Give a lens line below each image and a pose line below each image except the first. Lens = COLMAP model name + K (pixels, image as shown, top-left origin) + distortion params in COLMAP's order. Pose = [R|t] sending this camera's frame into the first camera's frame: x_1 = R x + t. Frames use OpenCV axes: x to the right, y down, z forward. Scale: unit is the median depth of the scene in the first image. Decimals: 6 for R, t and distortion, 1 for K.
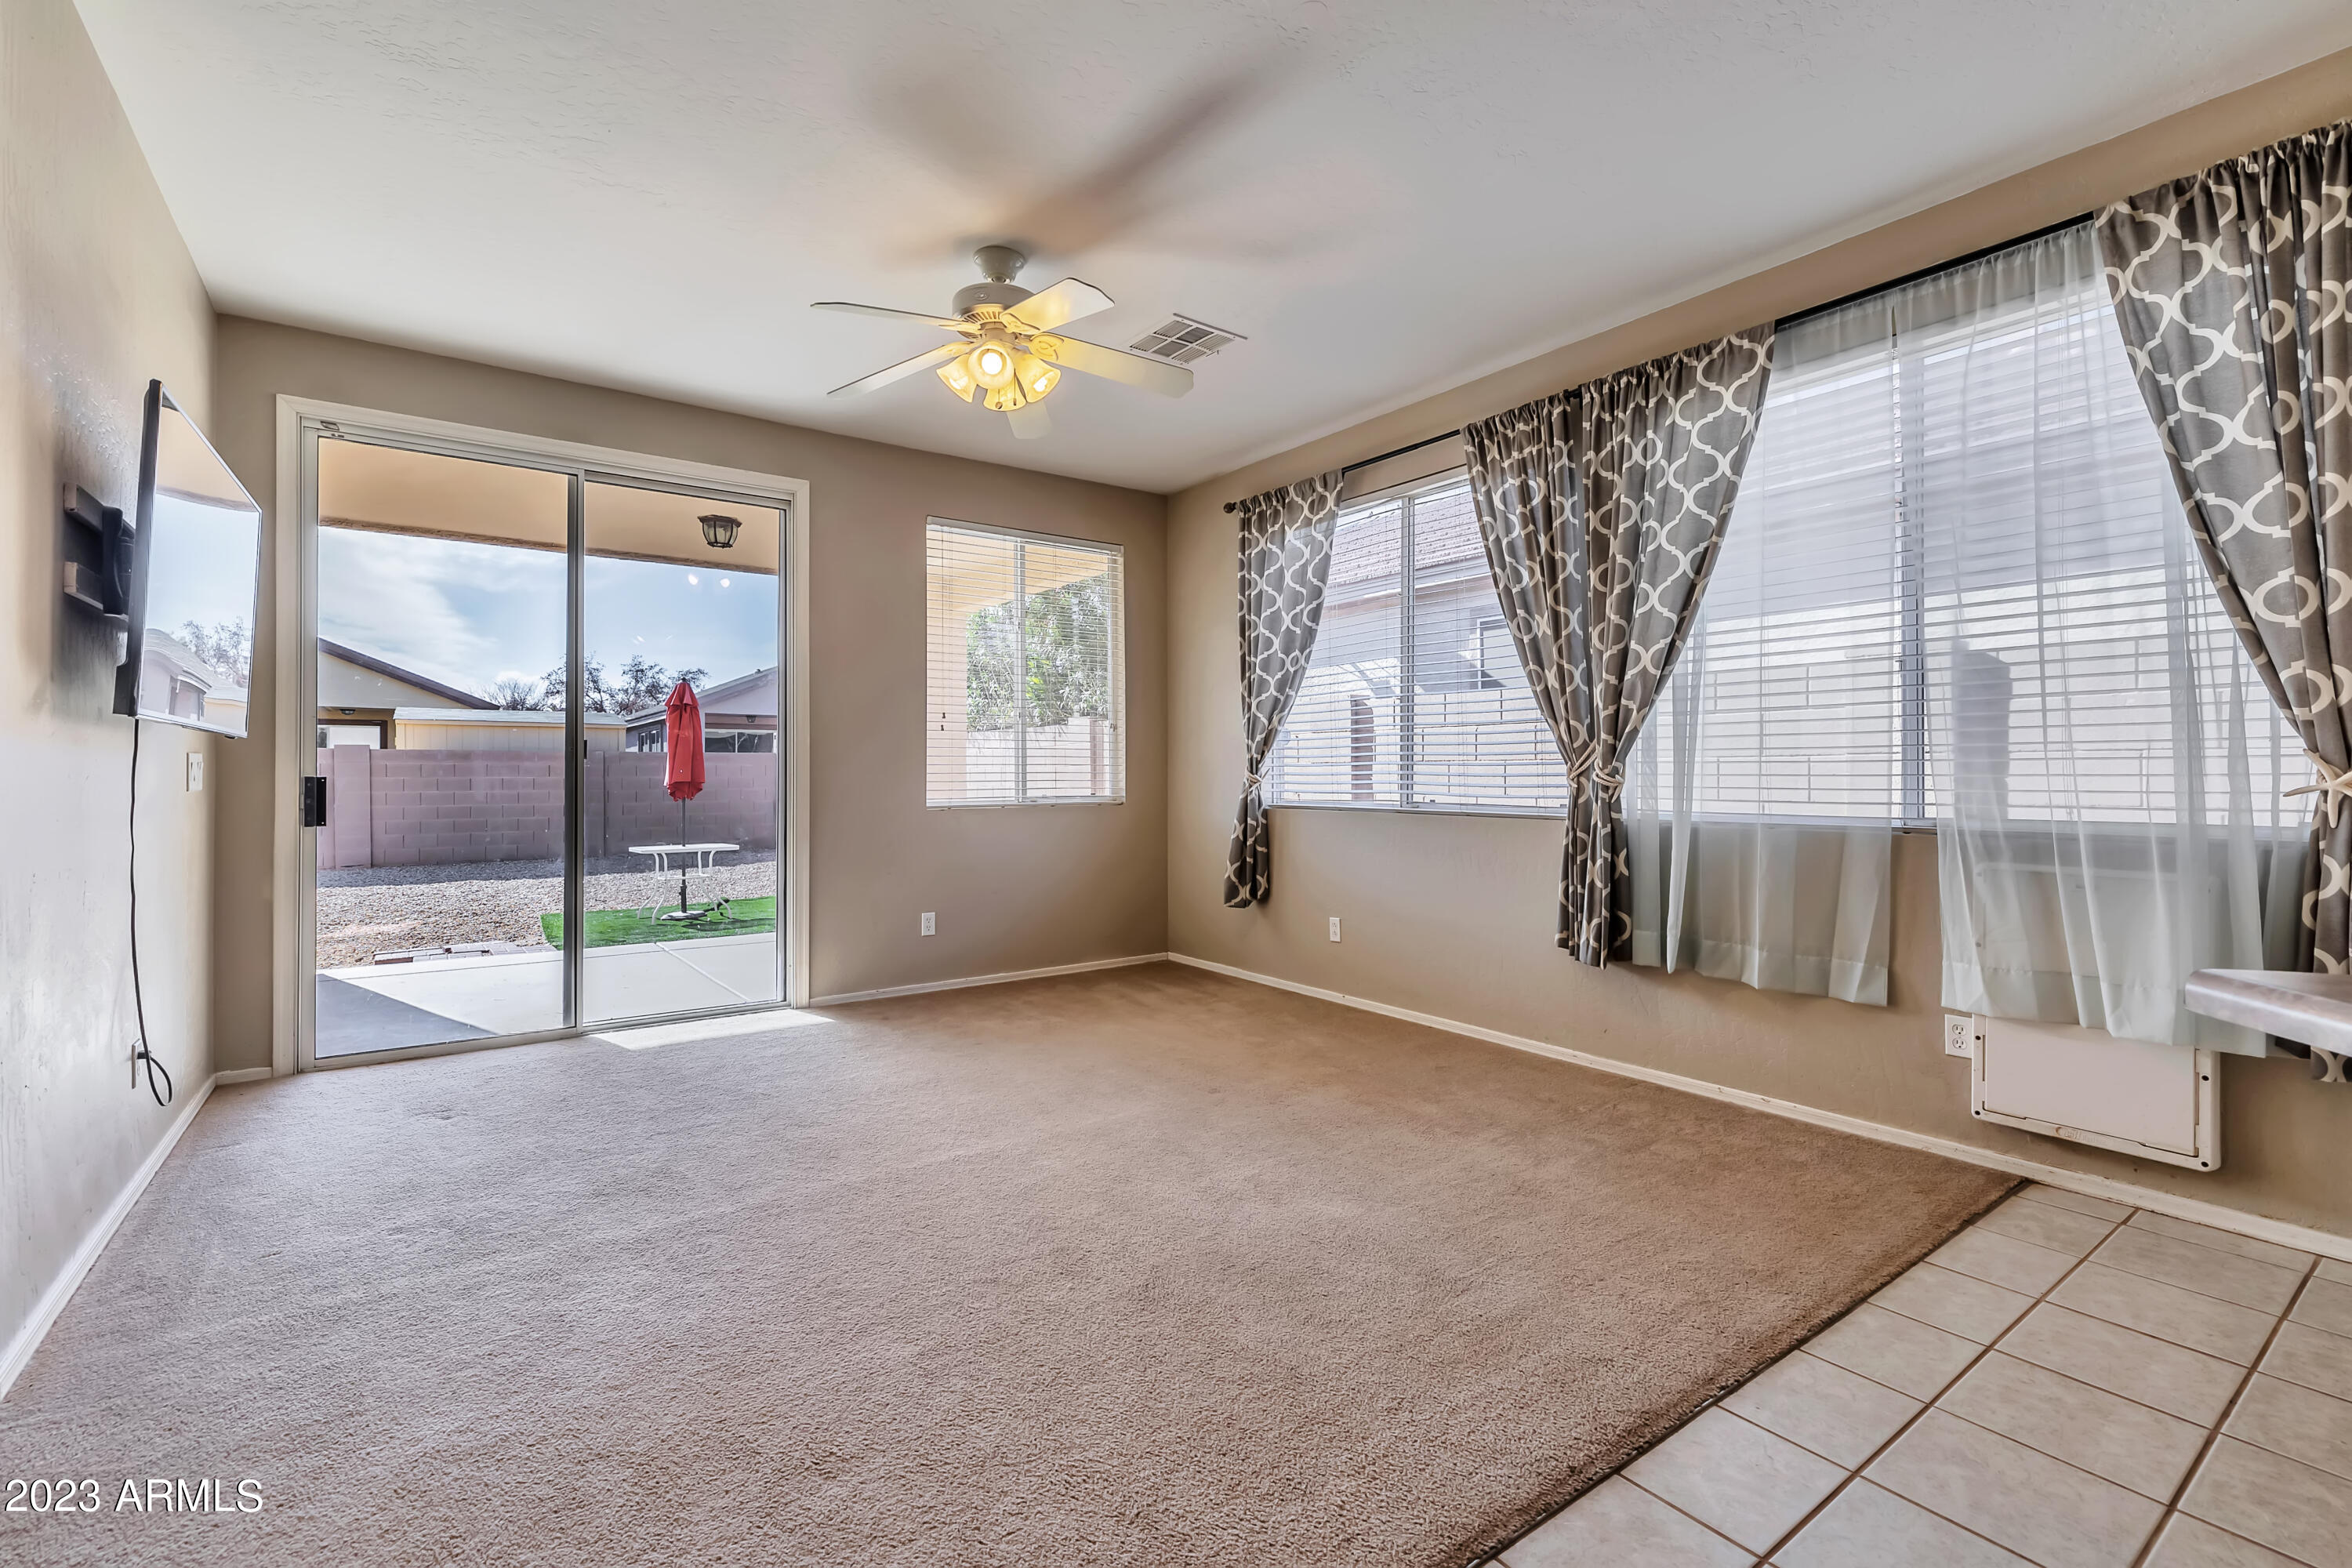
lens RADIAL K [[1037.0, 0, 1176.1], [0, 1037.0, 775.5], [0, 0, 1]] dist [0.020918, -0.000151]
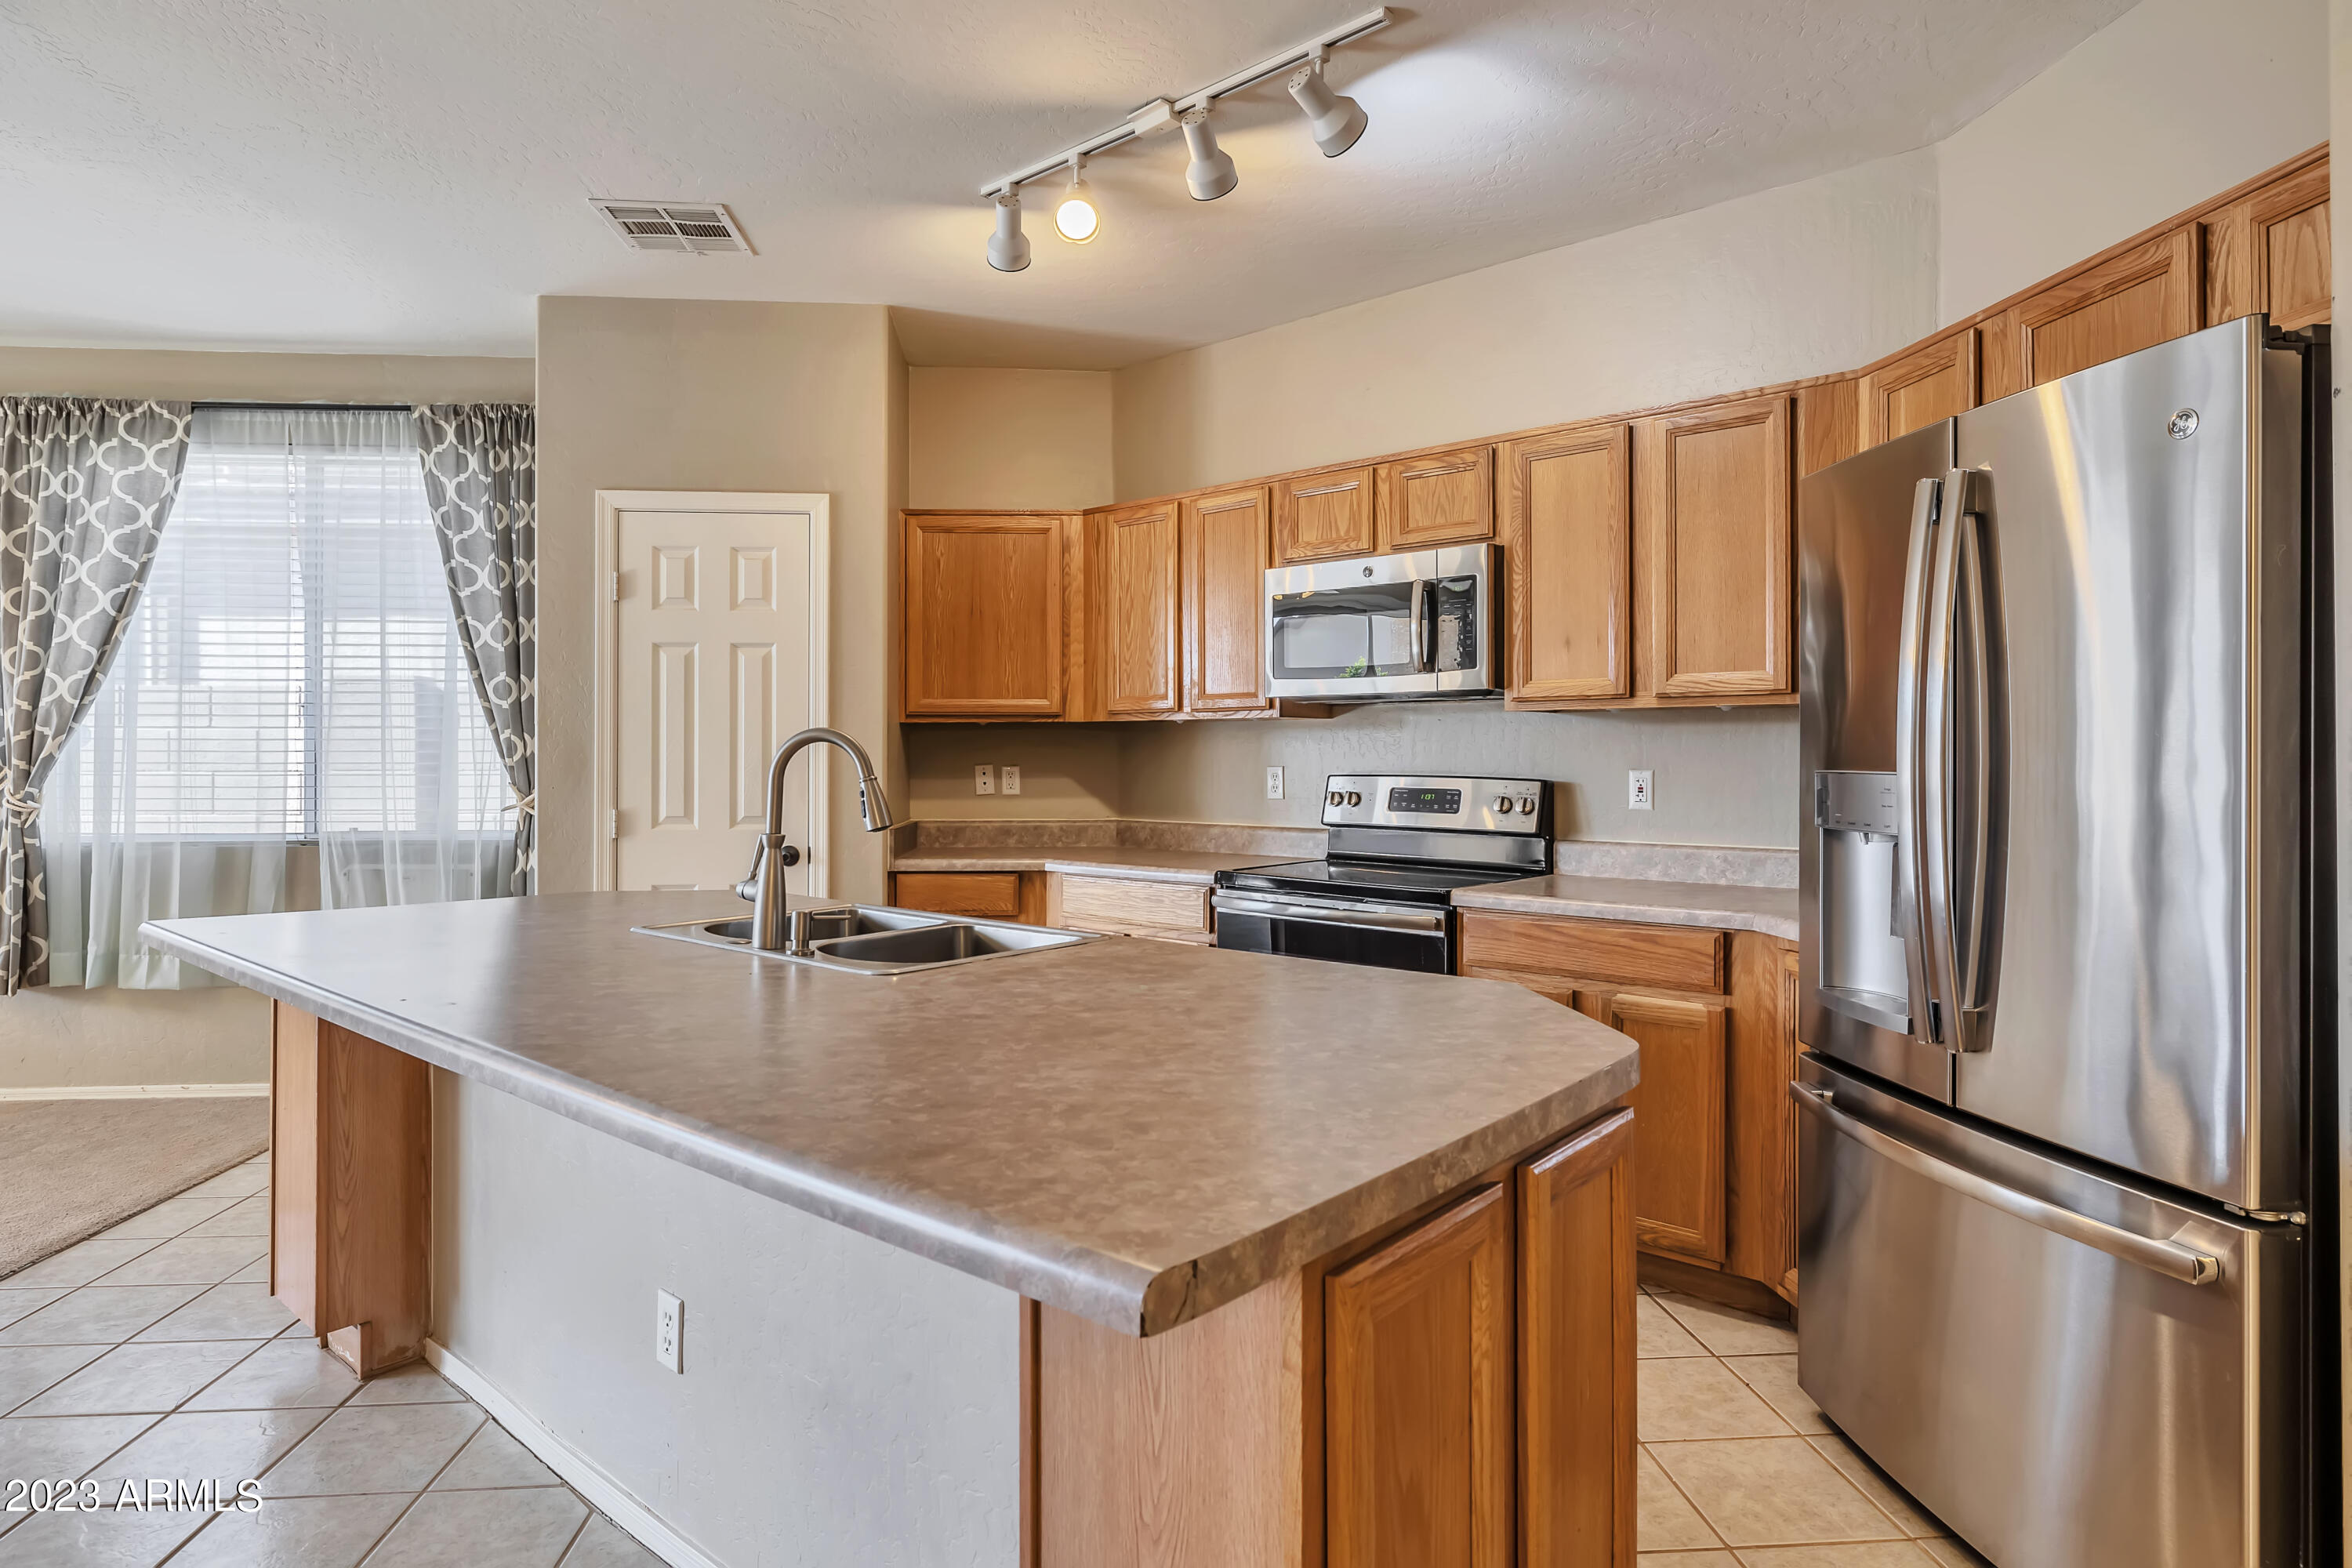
lens RADIAL K [[1226.1, 0, 1172.3], [0, 1226.1, 772.3], [0, 0, 1]] dist [-0.002972, -0.000851]
pose [[0.521691, 0.000679, 0.853134, -0.007537], [0.000841, 0.999999, -0.001310, -0.025989], [-0.853134, 0.001401, 0.521690, -0.572240]]
